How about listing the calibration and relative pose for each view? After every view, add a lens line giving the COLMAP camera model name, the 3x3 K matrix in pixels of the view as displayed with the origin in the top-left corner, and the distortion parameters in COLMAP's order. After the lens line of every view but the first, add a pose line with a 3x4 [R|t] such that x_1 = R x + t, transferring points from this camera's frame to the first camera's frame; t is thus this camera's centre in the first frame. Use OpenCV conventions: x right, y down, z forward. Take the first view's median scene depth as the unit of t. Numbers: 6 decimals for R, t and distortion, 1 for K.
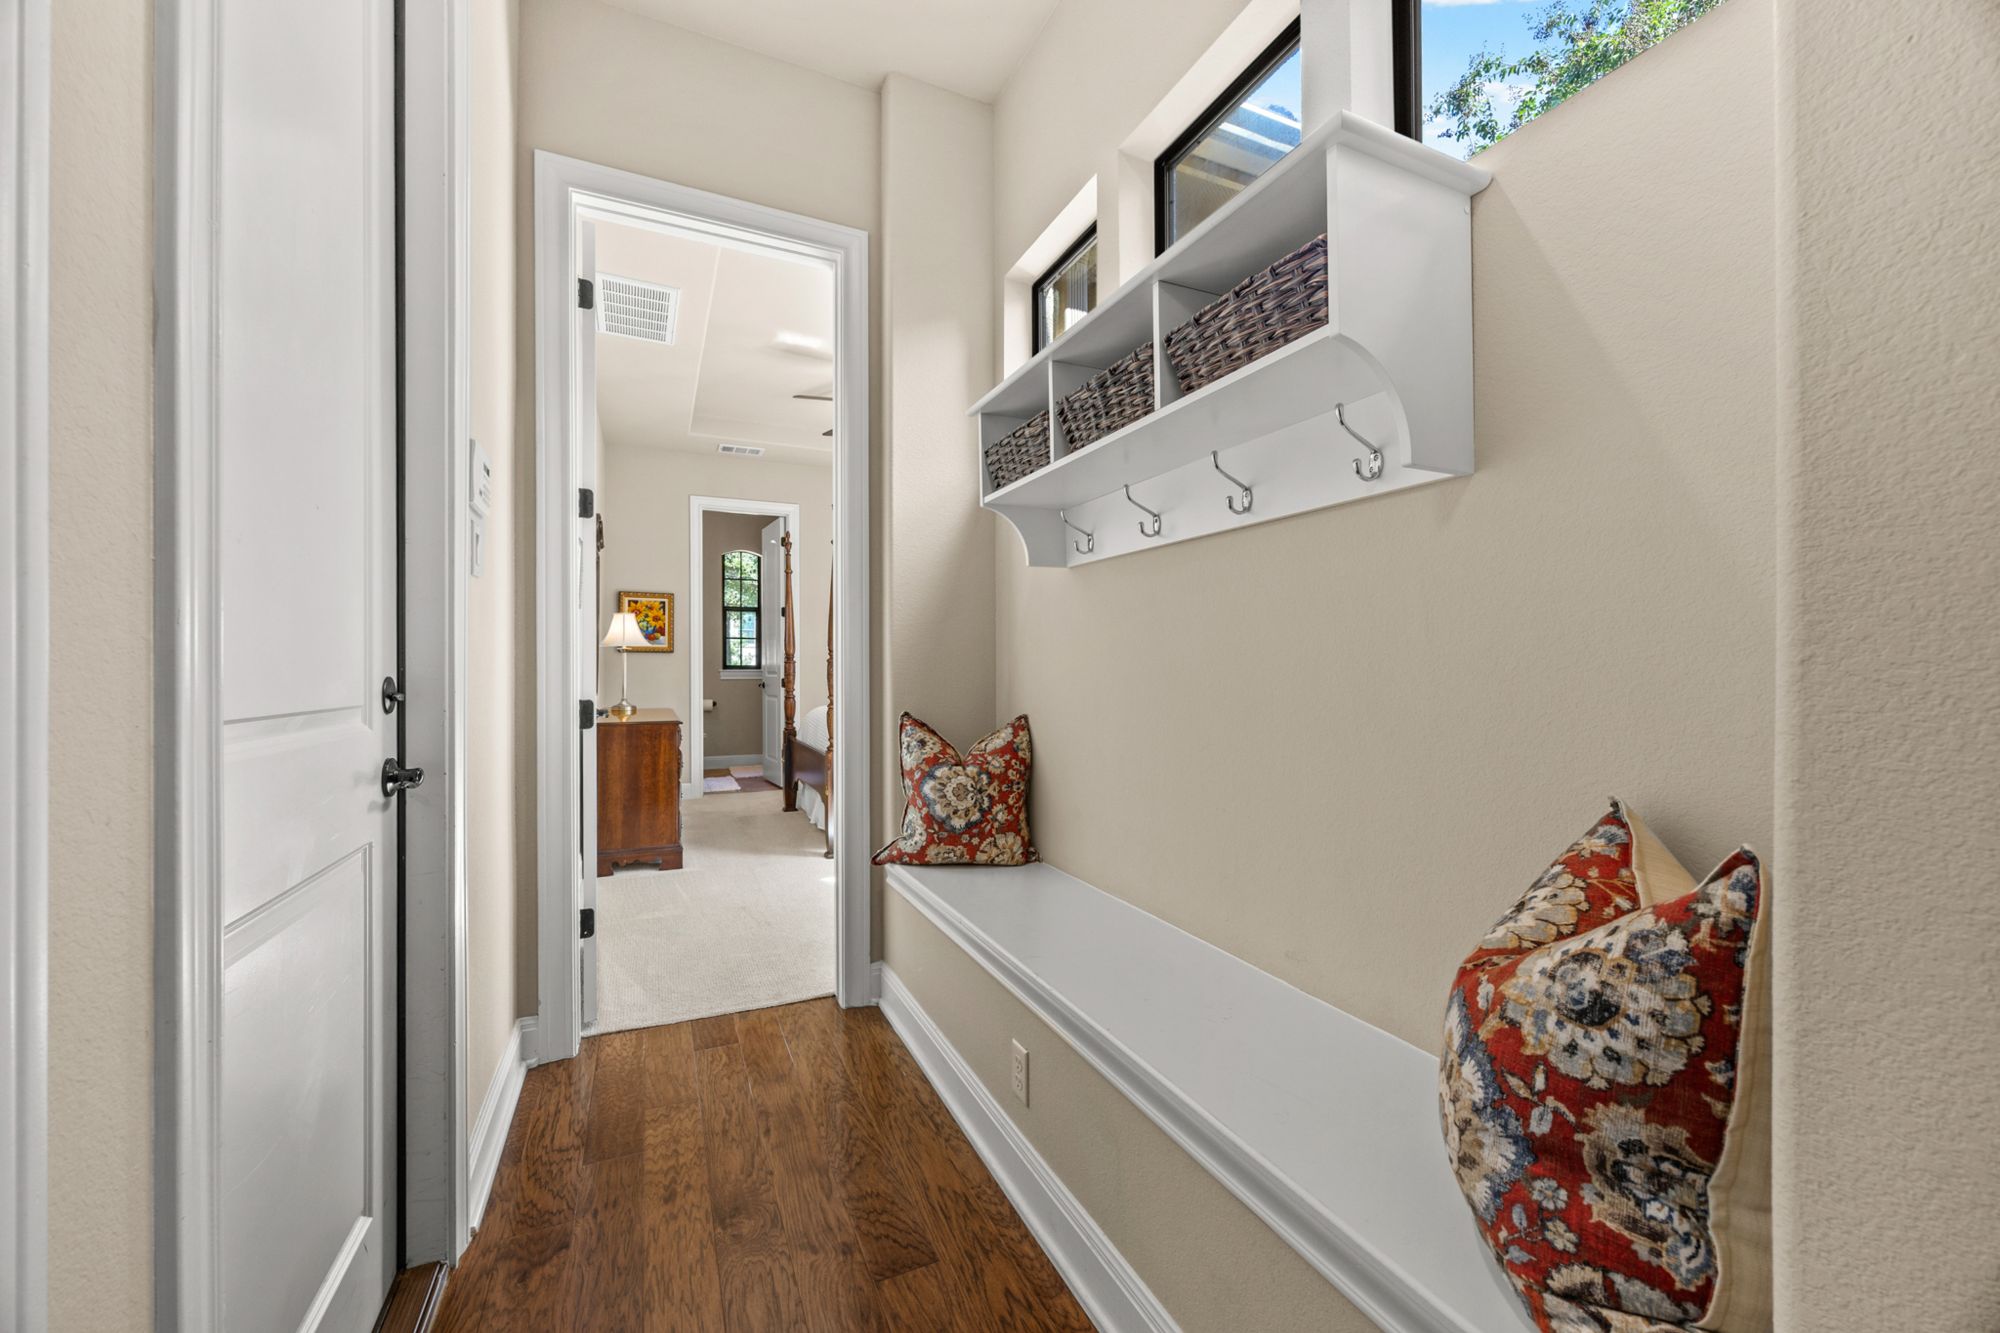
lens RADIAL K [[758.8, 0, 986.1], [0, 758.8, 669.2], [0, 0, 1]] dist [0.000069, 0.000029]
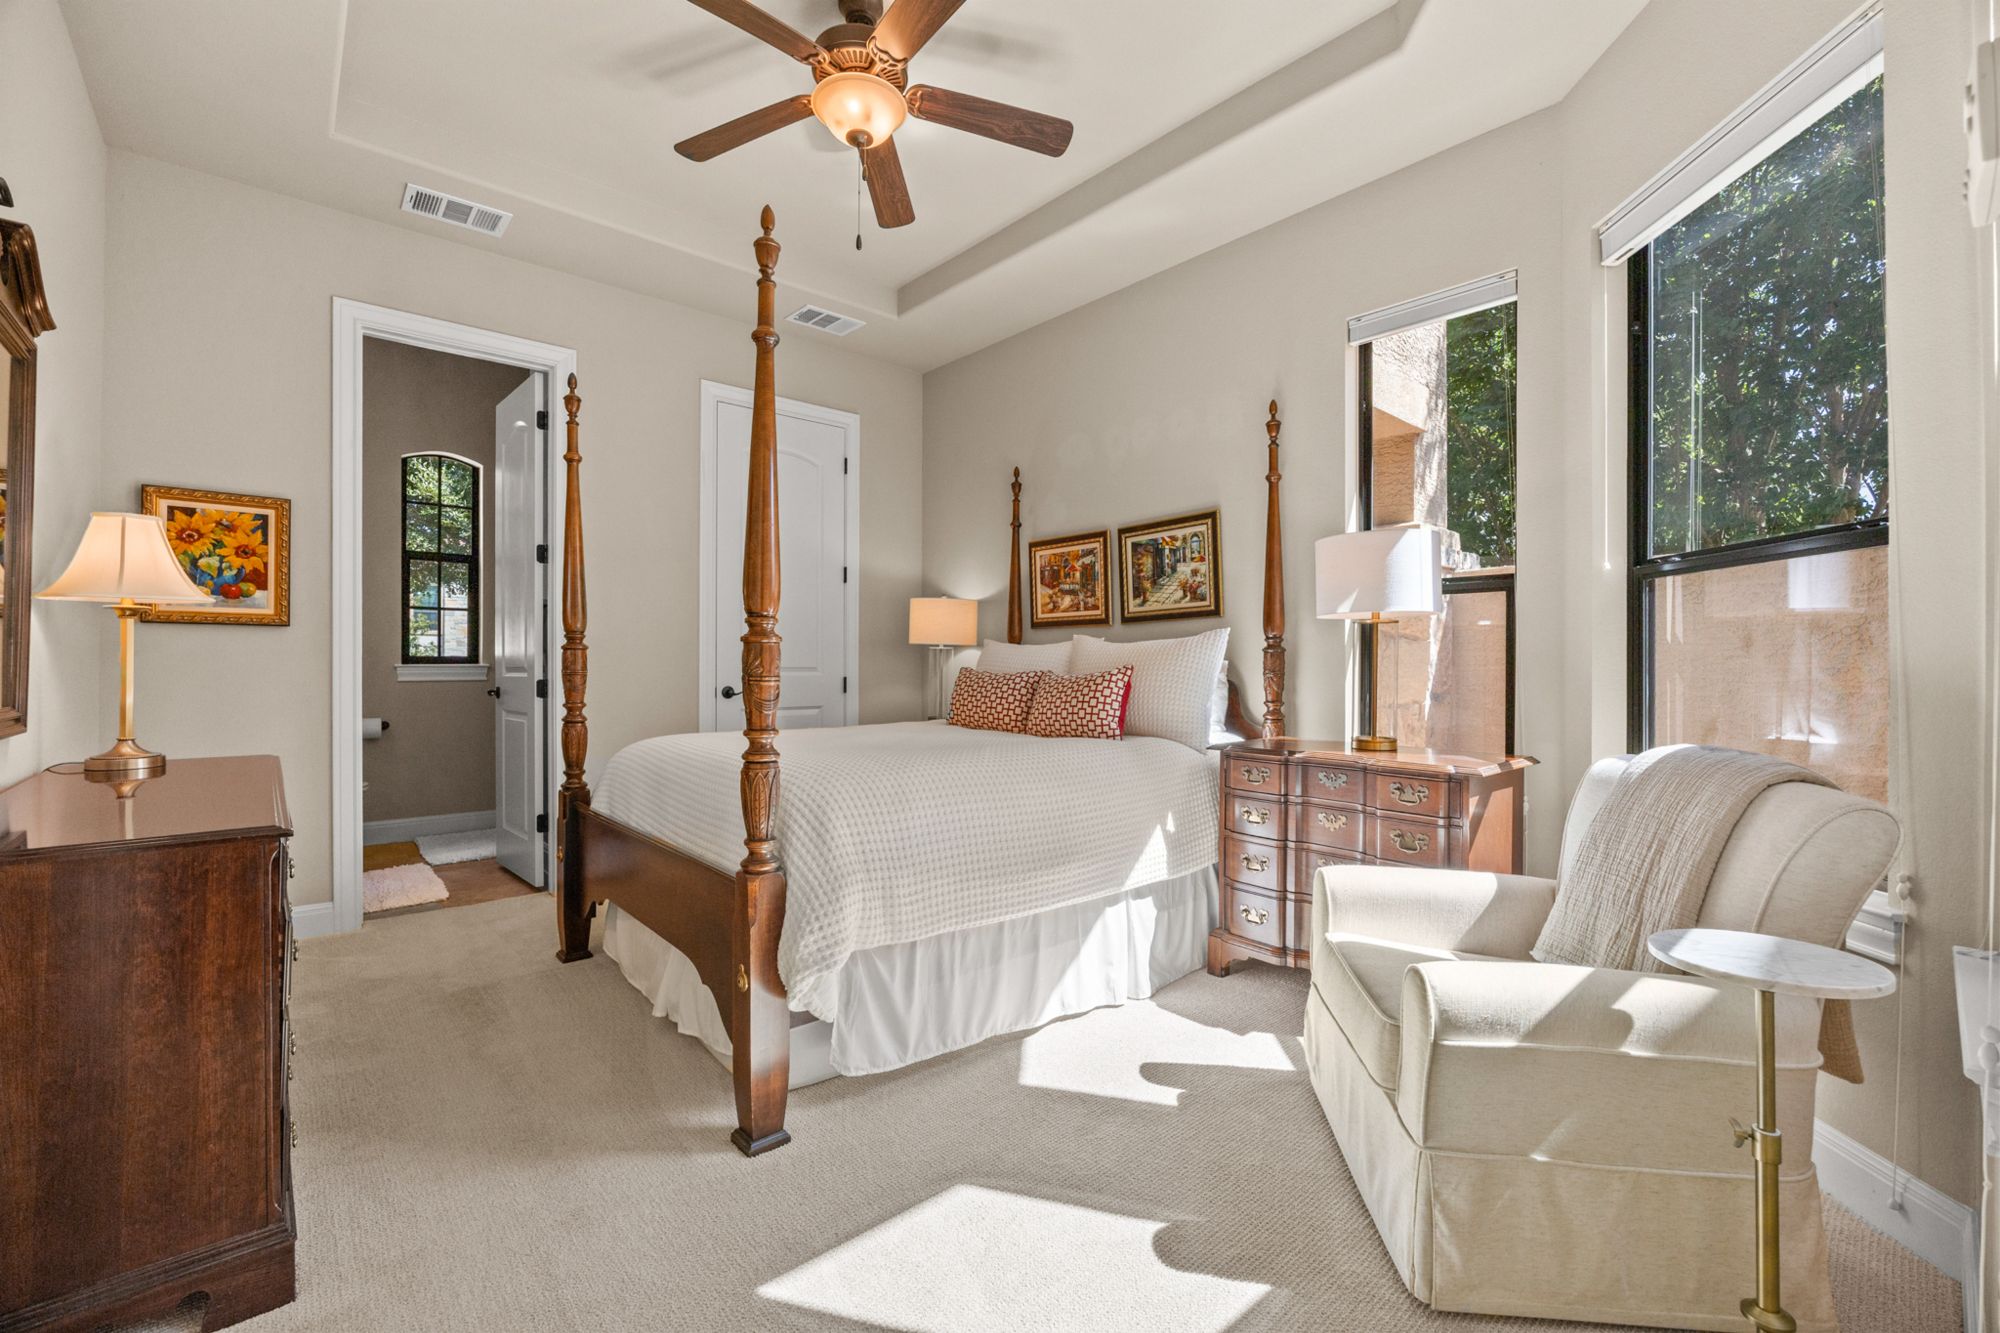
lens RADIAL K [[832.4, 0, 1000.0], [0, 832.4, 666.5], [0, 0, 1]] dist [-0.011642, -0.000026]
pose [[0.954904, 0.001842, 0.296909, -0.144397], [-0.002172, 0.999997, 0.000781, 0.001802], [-0.296907, -0.001391, 0.954906, 0.384137]]
